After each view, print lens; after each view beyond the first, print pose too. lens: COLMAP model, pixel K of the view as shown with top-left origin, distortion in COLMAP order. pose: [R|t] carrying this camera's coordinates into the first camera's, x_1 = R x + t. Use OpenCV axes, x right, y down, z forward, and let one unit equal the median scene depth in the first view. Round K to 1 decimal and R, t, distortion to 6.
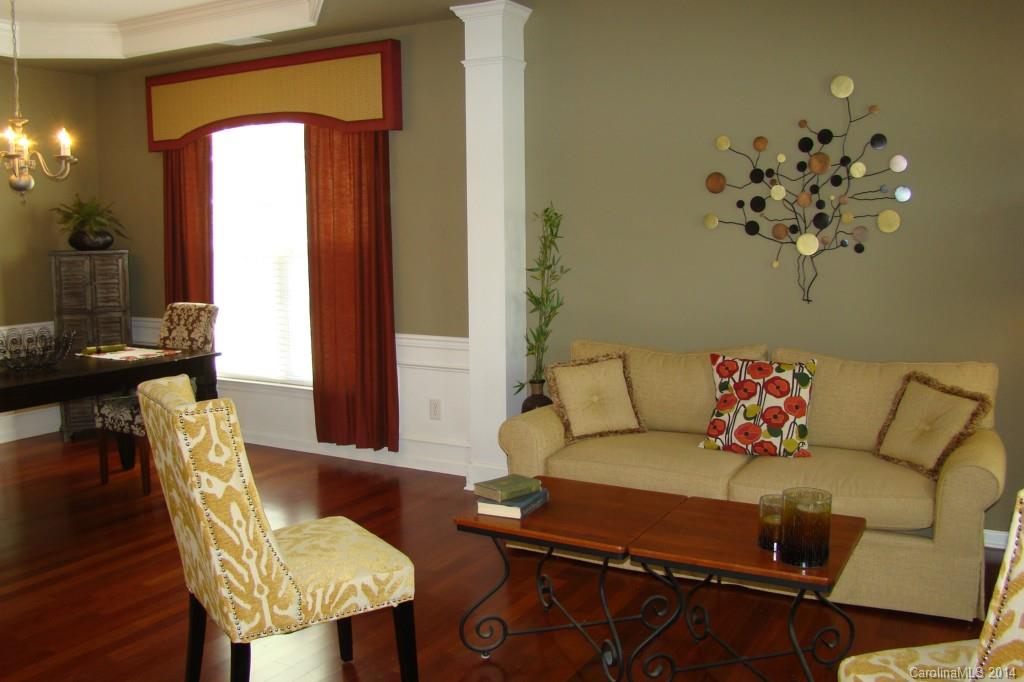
lens RADIAL K [[993.1, 0, 512.0], [0, 993.1, 341.0], [0, 0, 1]] dist [-0.152192, 0.080026]
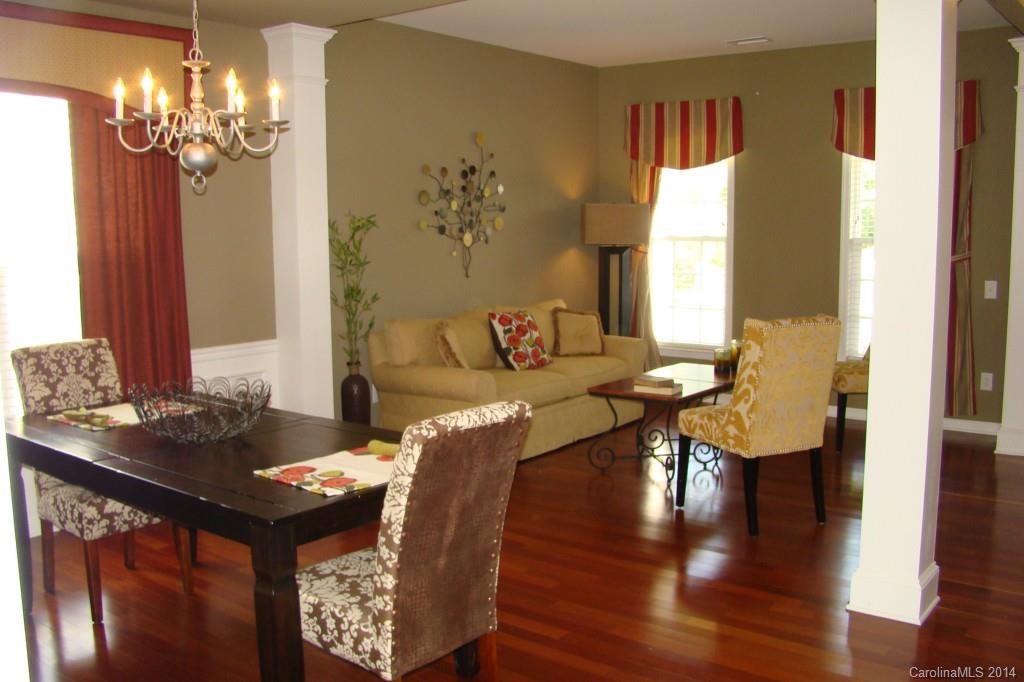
lens RADIAL K [[993.1, 0, 512.0], [0, 993.1, 341.0], [0, 0, 1]] dist [-0.152192, 0.080026]
pose [[0.101084, -0.112675, 0.988477, -1.230147], [0.122097, 0.987460, 0.100073, -0.087253], [-0.987357, 0.110575, 0.113574, 0.759257]]
